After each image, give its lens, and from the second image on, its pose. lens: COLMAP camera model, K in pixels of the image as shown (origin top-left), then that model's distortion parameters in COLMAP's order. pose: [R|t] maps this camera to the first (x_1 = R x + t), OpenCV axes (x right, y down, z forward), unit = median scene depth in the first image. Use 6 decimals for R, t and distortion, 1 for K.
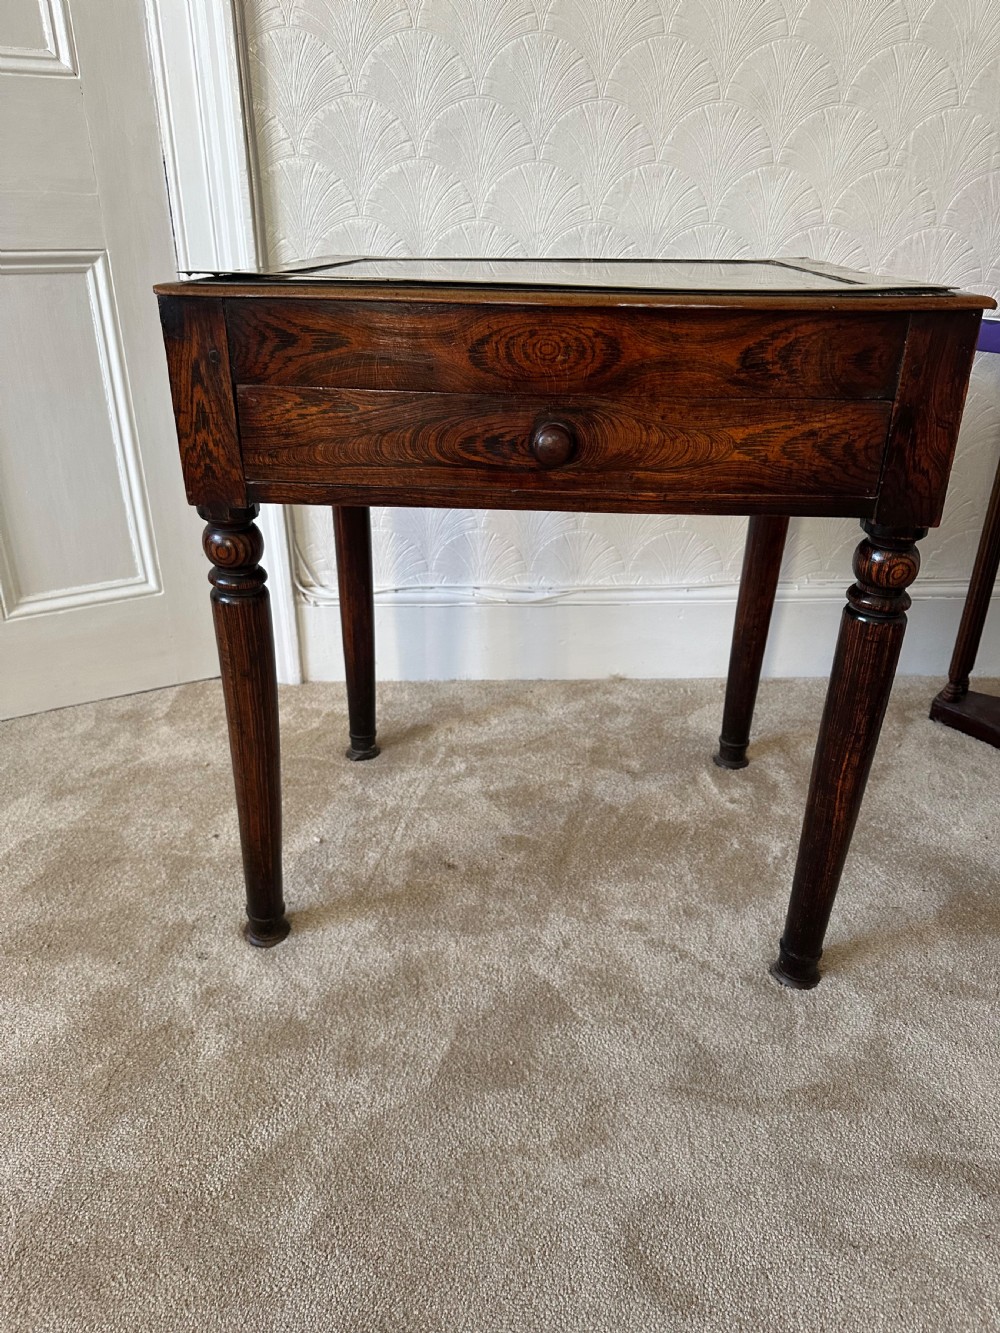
lens RADIAL K [[945.3, 0, 507.6], [0, 945.3, 672.0], [0, 0, 1]] dist [0.072933, -0.117417]
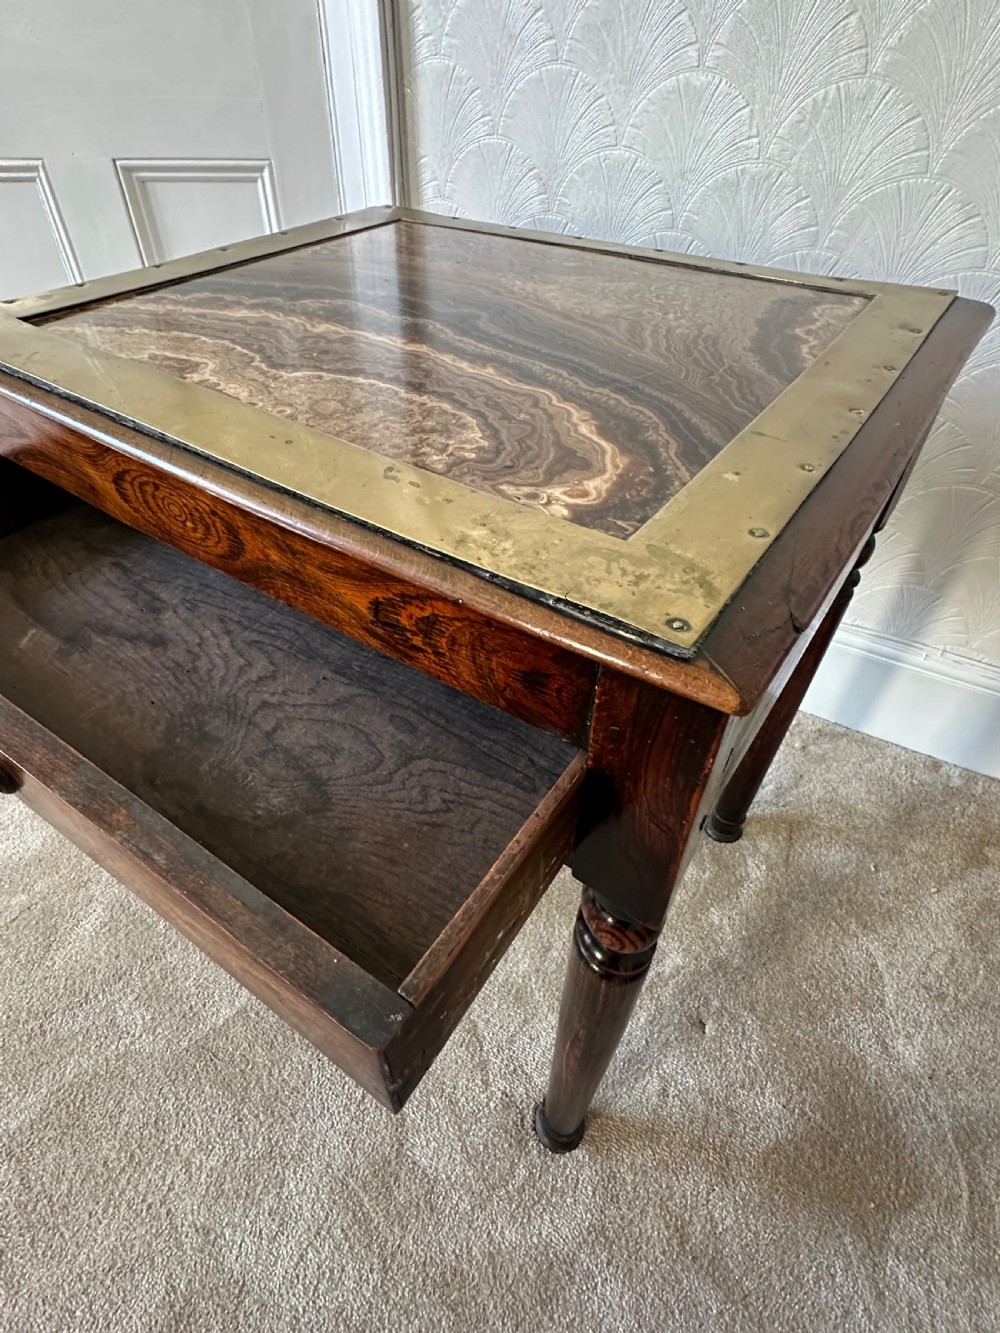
lens RADIAL K [[726.9, 0, 484.5], [0, 726.9, 654.8], [0, 0, 1]] dist [-0.005409, 0.000699]
pose [[0.849707, 0.347625, -0.396427, 0.368639], [-0.222074, 0.917885, 0.328892, -0.343561], [0.478206, -0.191426, 0.857132, 0.440982]]
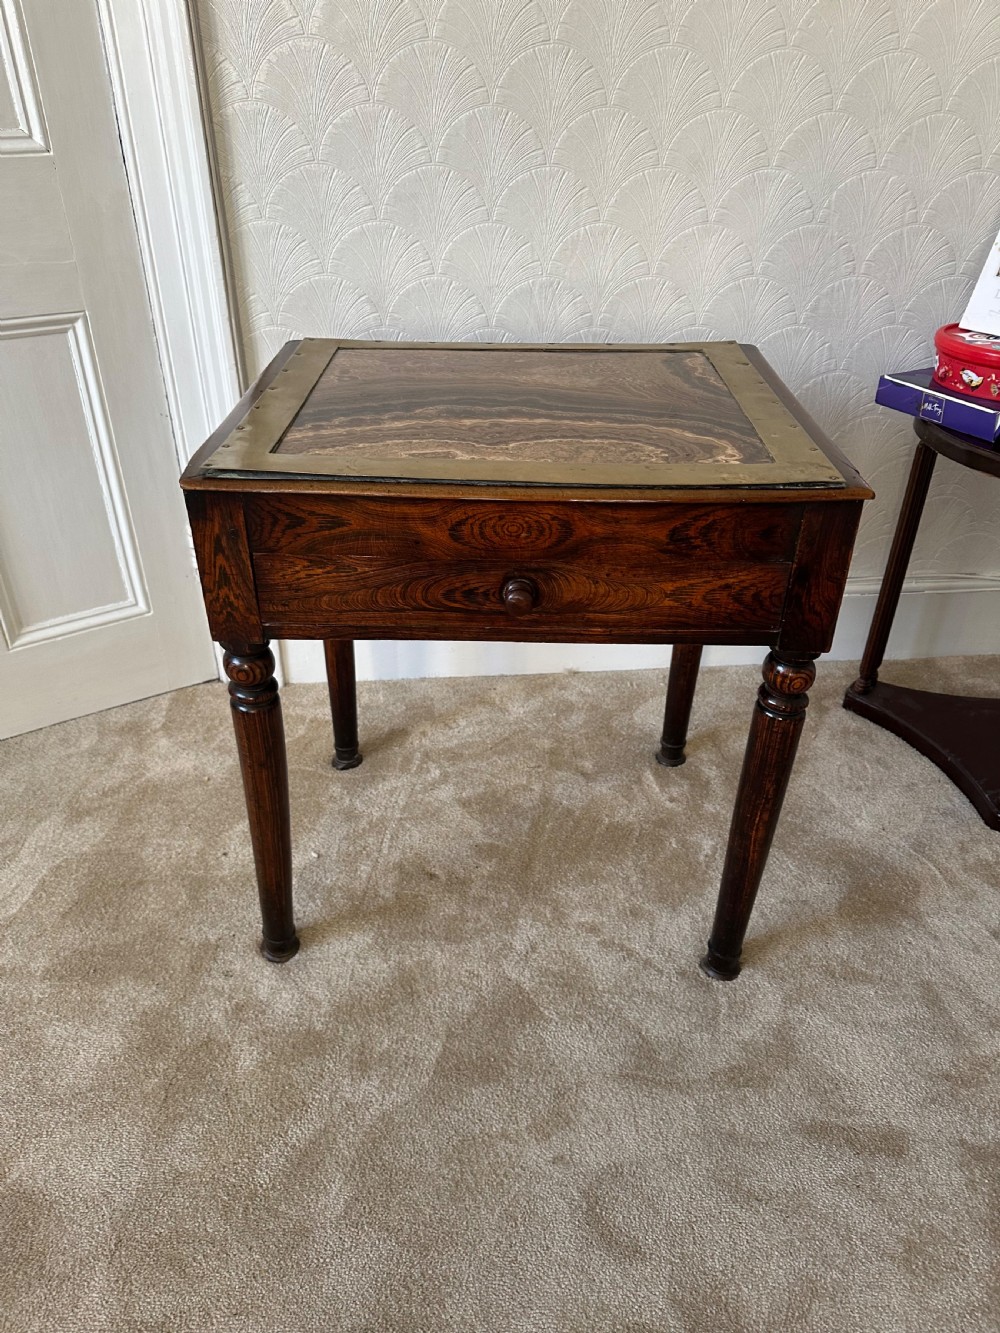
lens RADIAL K [[945.3, 0, 511.7], [0, 945.3, 655.8], [0, 0, 1]] dist [0.072933, -0.117417]
pose [[0.998179, -0.027044, 0.053919, -0.021646], [0.020951, 0.993653, 0.110519, -0.224983], [-0.056565, -0.109188, 0.992410, -0.159612]]
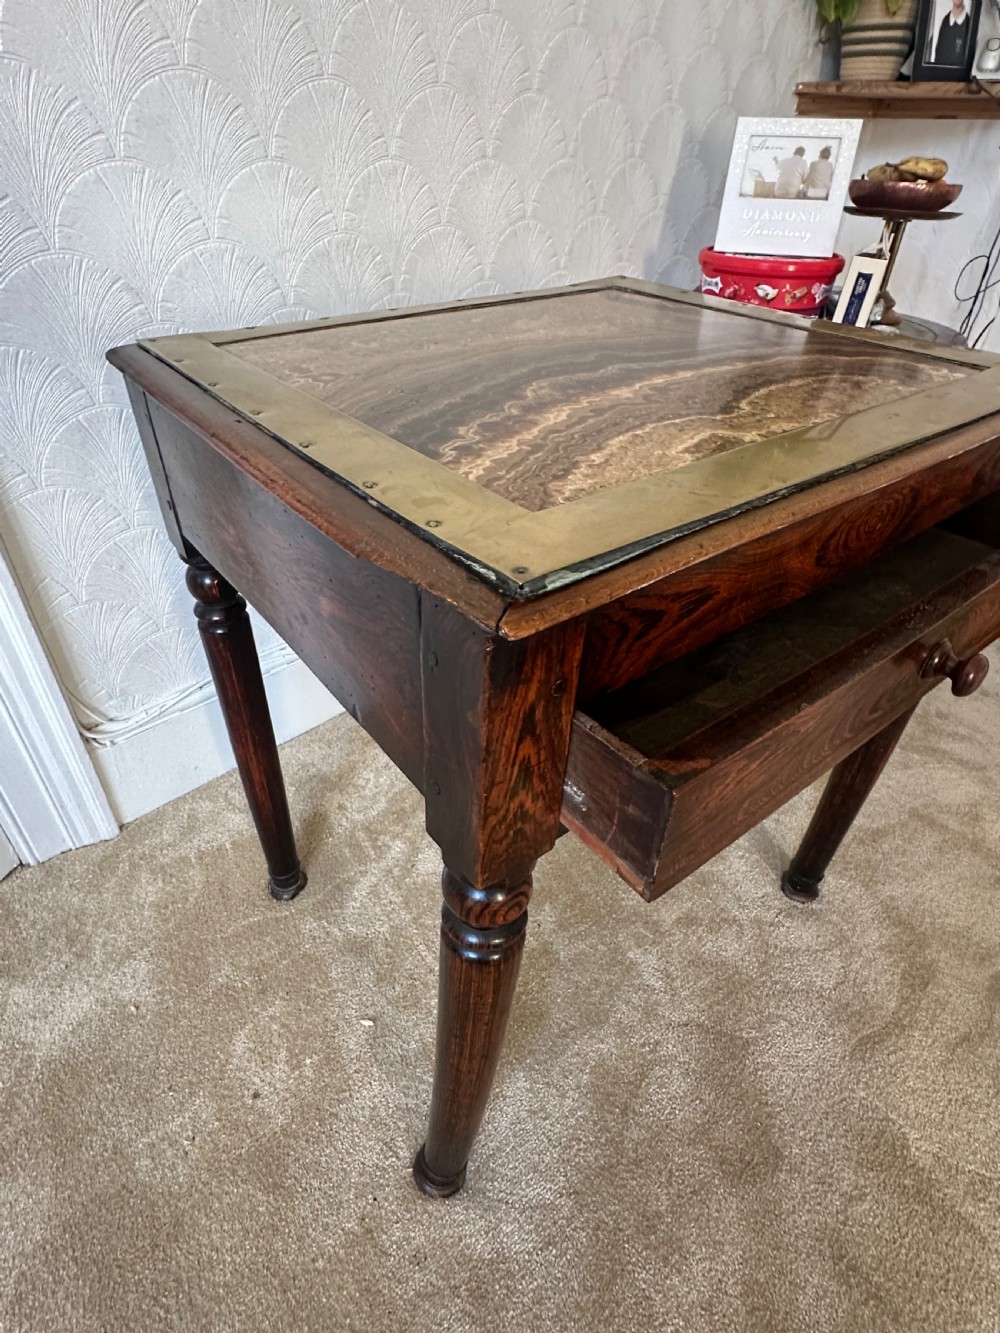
lens RADIAL K [[726.9, 0, 485.0], [0, 726.9, 656.0], [0, 0, 1]] dist [-0.005409, 0.000699]
pose [[0.754942, -0.382626, 0.532597, -0.421984], [0.272462, 0.921737, 0.275981, -0.358205], [-0.596512, -0.063238, 0.800109, 0.502572]]
